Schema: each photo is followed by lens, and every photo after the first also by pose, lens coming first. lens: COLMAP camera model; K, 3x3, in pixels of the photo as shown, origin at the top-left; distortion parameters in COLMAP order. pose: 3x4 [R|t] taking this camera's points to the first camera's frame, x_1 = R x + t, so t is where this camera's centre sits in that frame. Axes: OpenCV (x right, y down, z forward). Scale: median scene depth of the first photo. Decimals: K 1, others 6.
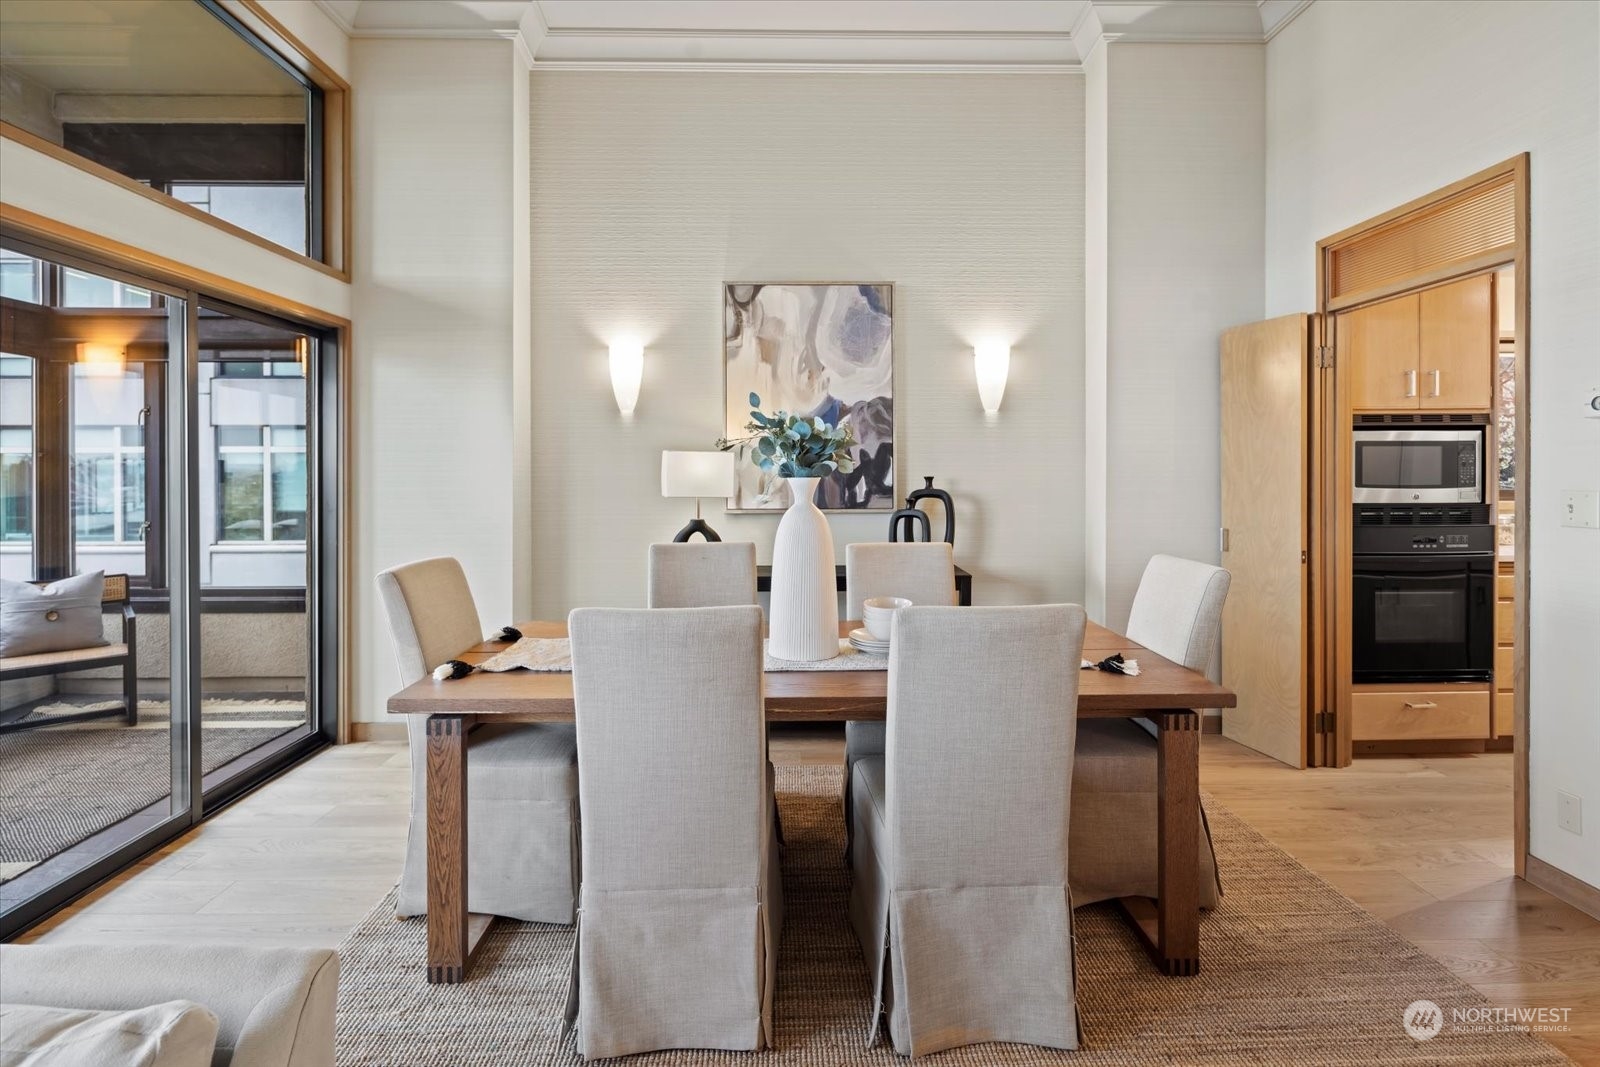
lens RADIAL K [[792.5, 0, 796.9], [0, 792.5, 476.4], [0, 0, 1]] dist [0.003319, 0.000449]
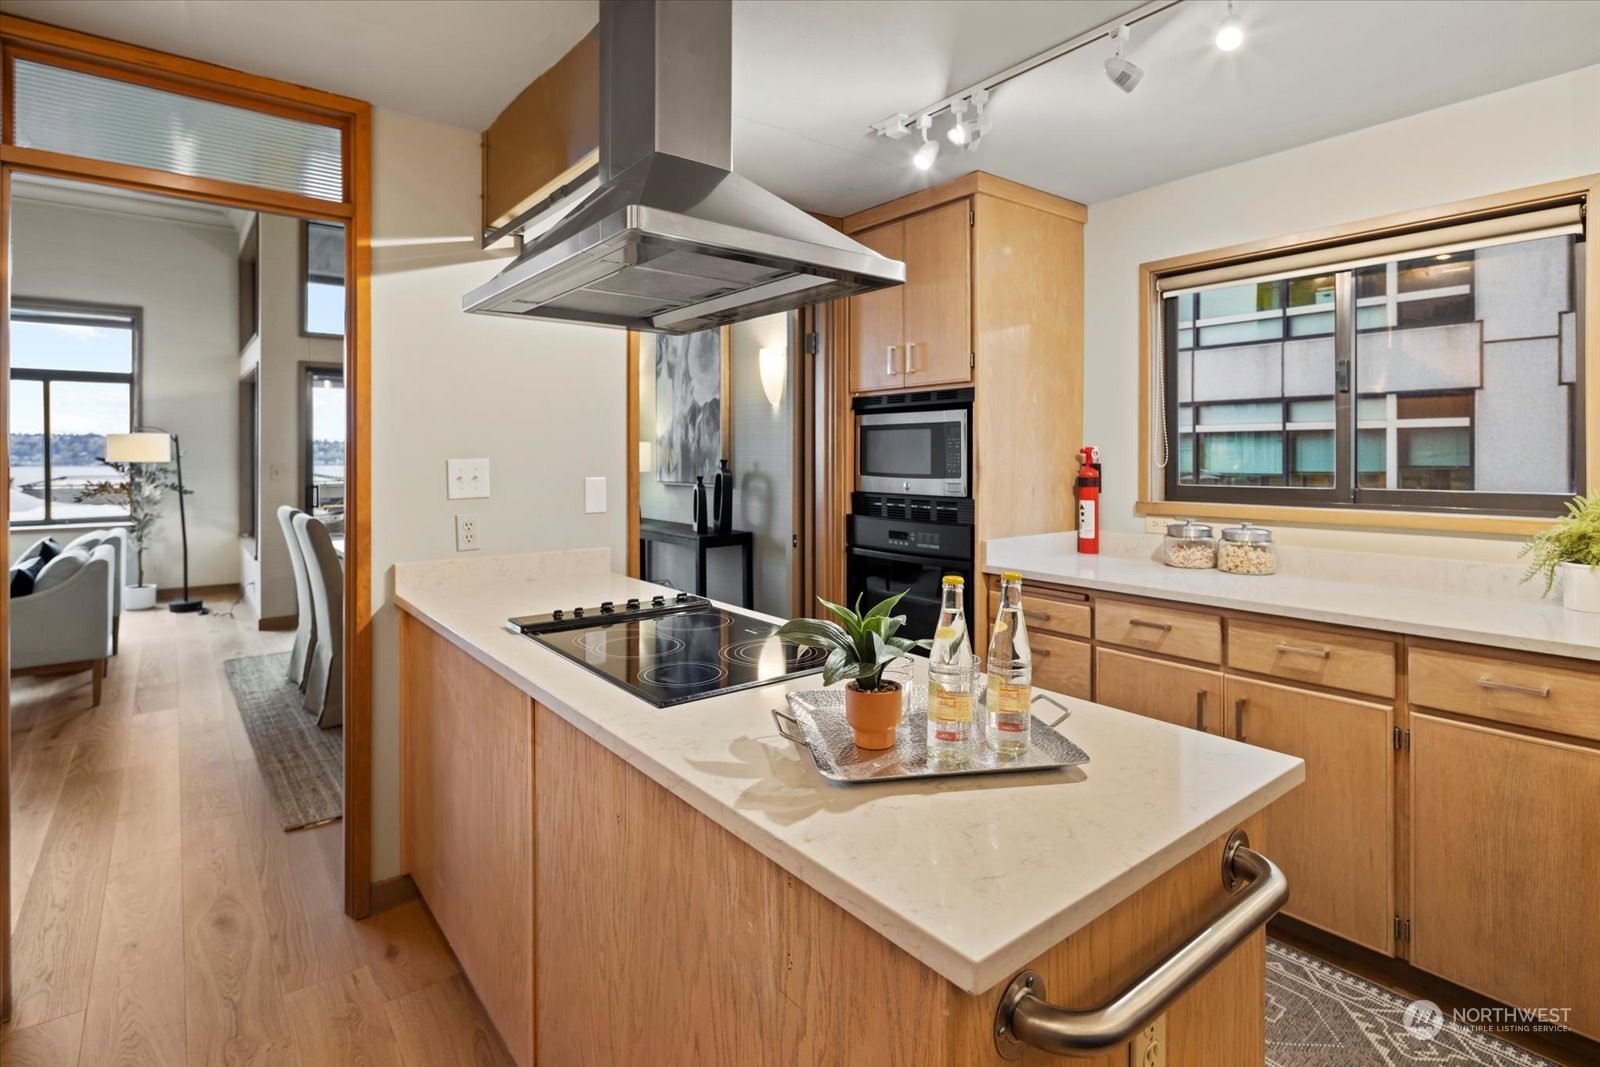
lens RADIAL K [[781.4, 0, 800.0], [0, 781.4, 533.5], [0, 0, 1]] dist [-0.028876, 0.000108]
pose [[0.604639, 0.082444, -0.792221, 1.401915], [-0.003572, 0.994899, 0.100809, -0.010776], [0.796492, -0.058123, 0.601849, 0.377122]]
